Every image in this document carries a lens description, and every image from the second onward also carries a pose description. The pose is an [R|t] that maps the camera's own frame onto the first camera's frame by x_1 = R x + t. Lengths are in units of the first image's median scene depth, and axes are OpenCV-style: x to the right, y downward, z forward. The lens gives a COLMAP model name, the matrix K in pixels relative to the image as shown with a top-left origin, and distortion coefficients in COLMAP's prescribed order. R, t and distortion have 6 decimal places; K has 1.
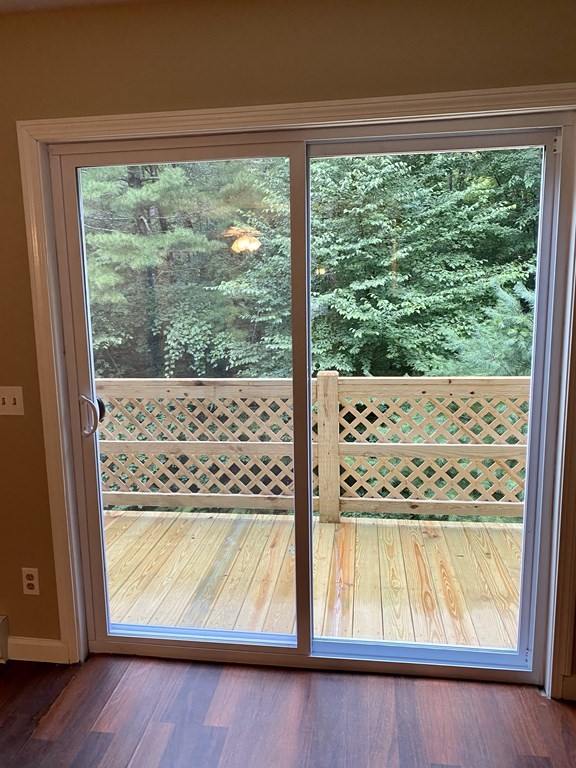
lens RADIAL K [[583.5, 0, 287.6], [0, 583.5, 382.7], [0, 0, 1]] dist [0.001917, -0.004763]
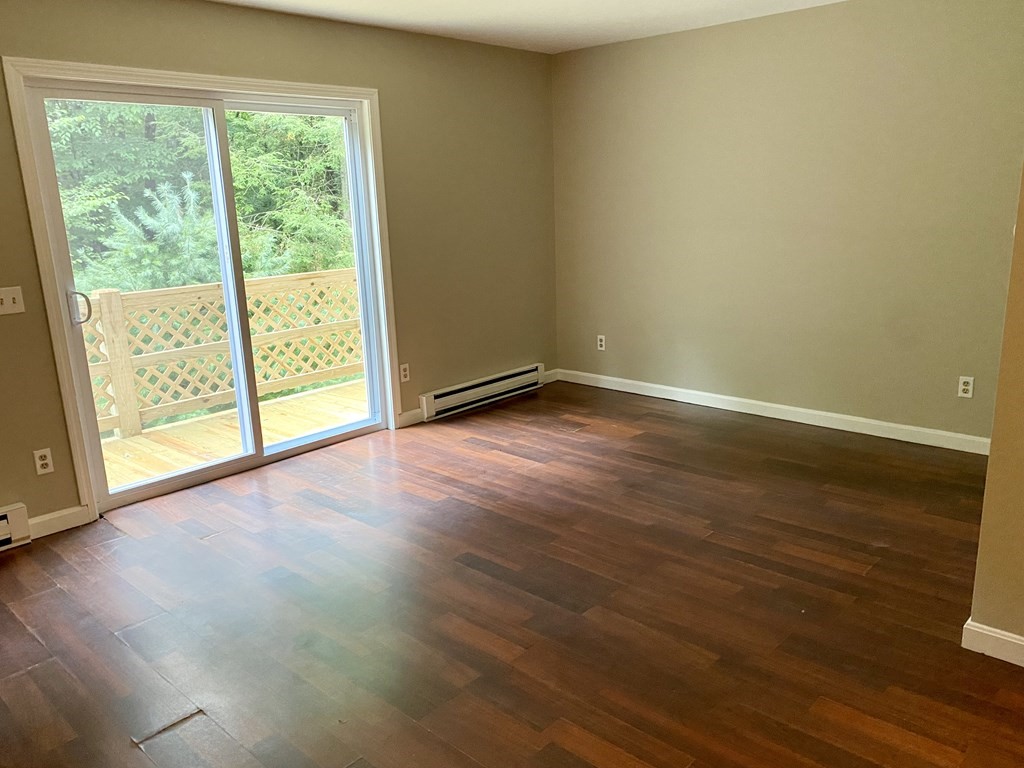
lens RADIAL K [[778.0, 0, 511.0], [0, 778.0, 383.6], [0, 0, 1]] dist [0.001917, -0.004763]
pose [[0.572832, -0.192290, 0.796799, -1.063411], [0.158304, 0.979745, 0.122632, 0.146014], [-0.804241, 0.055889, 0.591670, -0.615490]]
